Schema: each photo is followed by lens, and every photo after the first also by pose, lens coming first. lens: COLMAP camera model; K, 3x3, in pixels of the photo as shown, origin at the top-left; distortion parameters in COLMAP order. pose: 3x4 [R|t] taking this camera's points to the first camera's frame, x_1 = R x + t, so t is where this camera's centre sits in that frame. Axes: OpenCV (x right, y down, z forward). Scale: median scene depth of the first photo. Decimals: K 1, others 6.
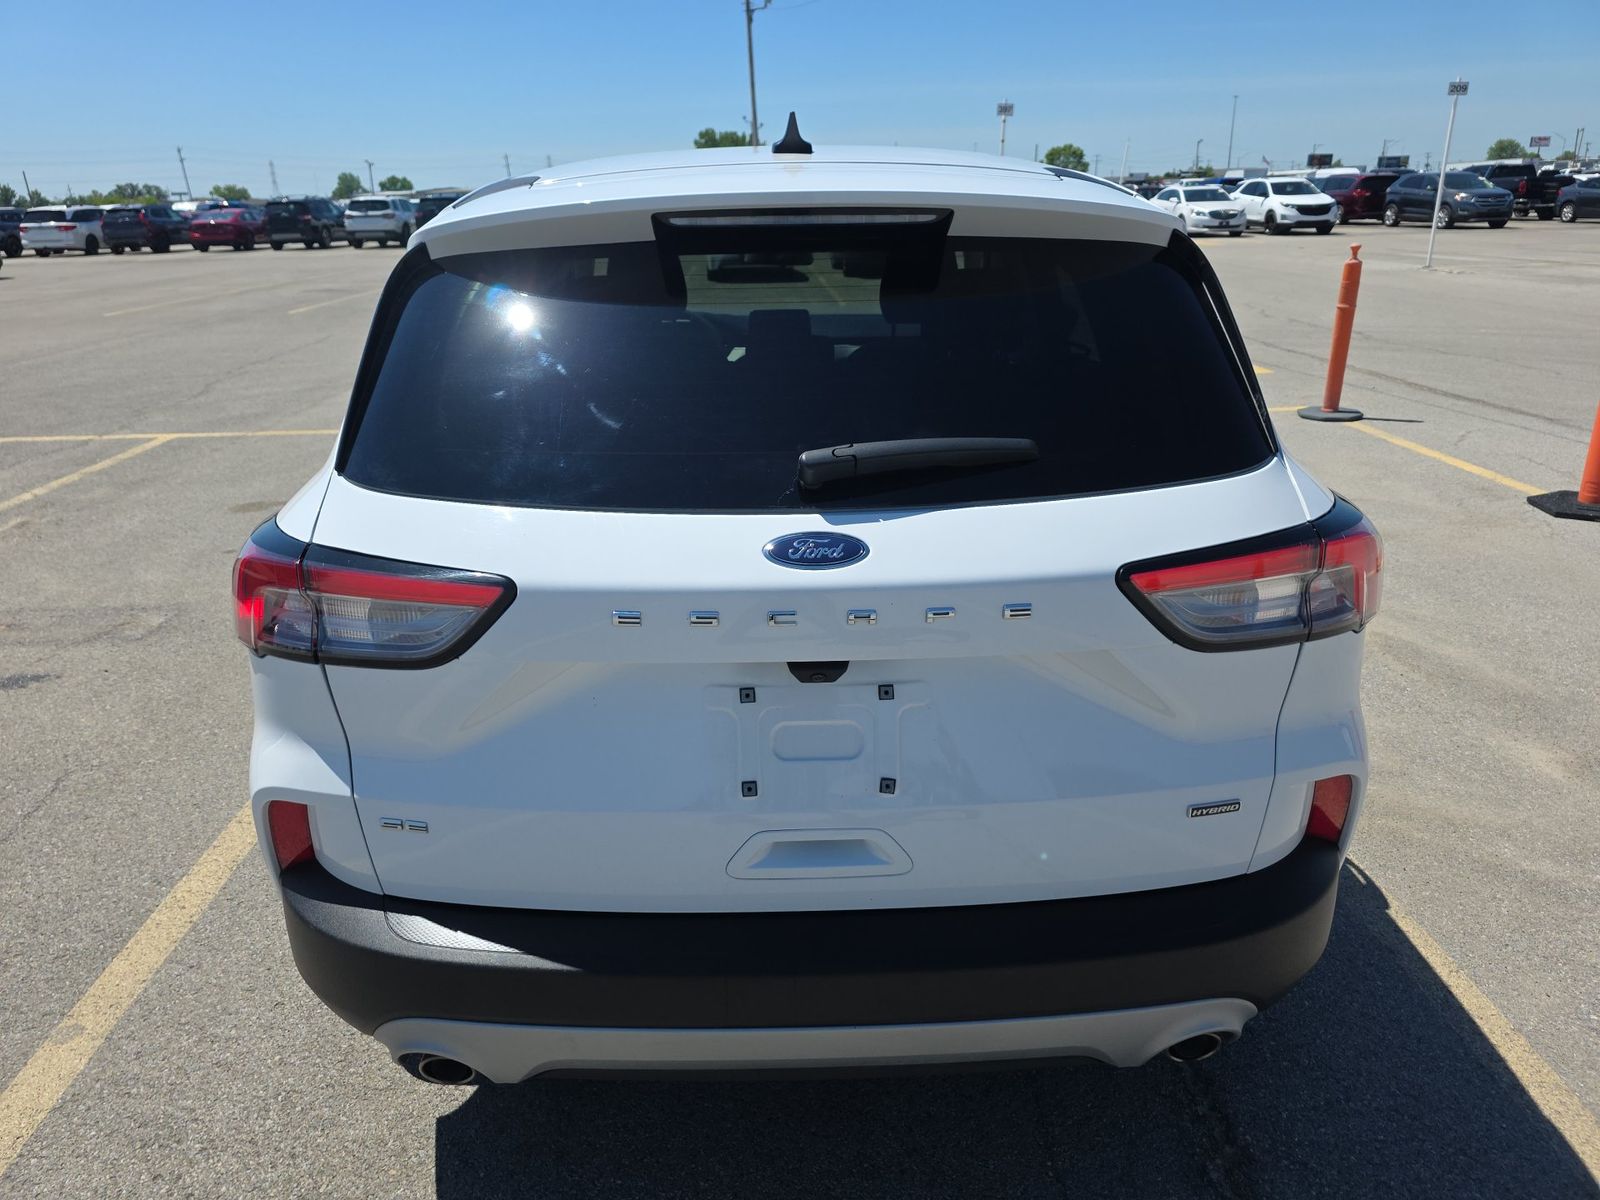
lens RADIAL K [[1093.9, 0, 785.6], [0, 1093.9, 605.4], [0, 0, 1]] dist [0.034364, -0.016599]
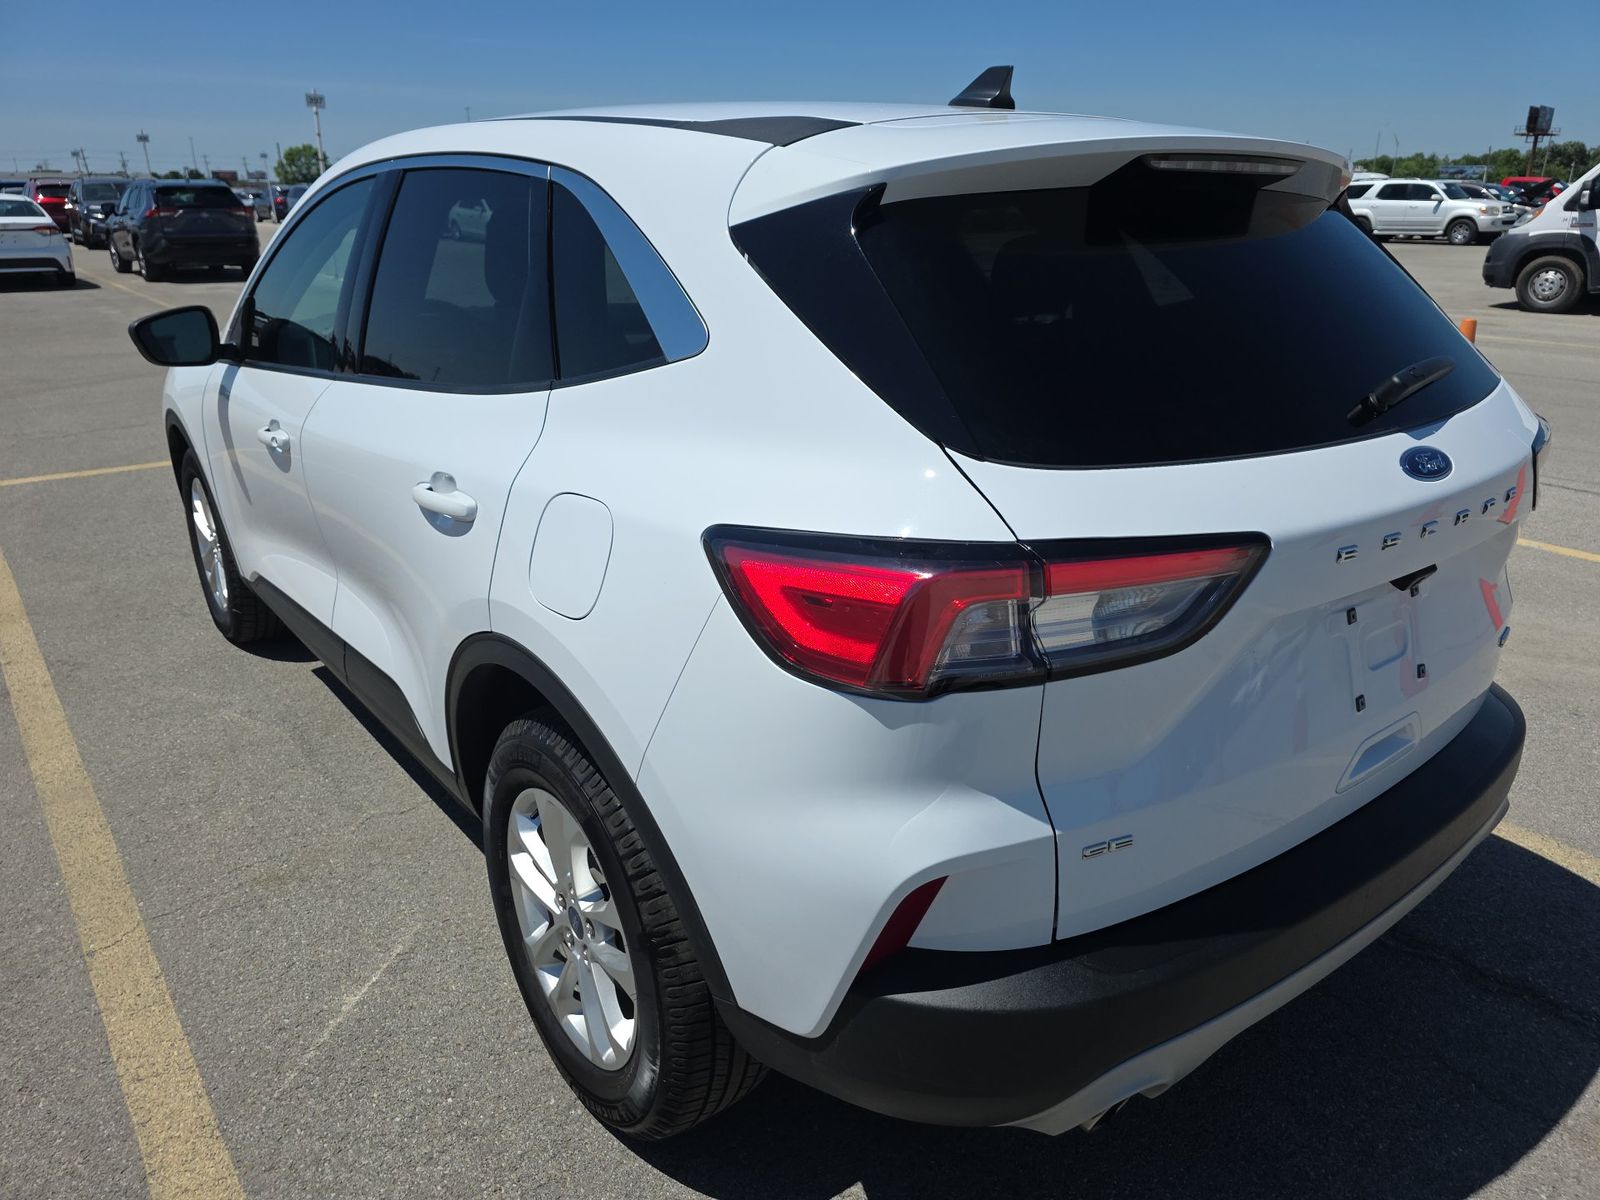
lens RADIAL K [[1093.9, 0, 801.0], [0, 1093.9, 603.0], [0, 0, 1]] dist [0.034364, -0.016599]
pose [[0.803241, -0.190470, 0.564380, -0.953848], [0.194558, 0.979423, 0.053640, -0.080651], [-0.562984, 0.066719, 0.823770, 0.387638]]
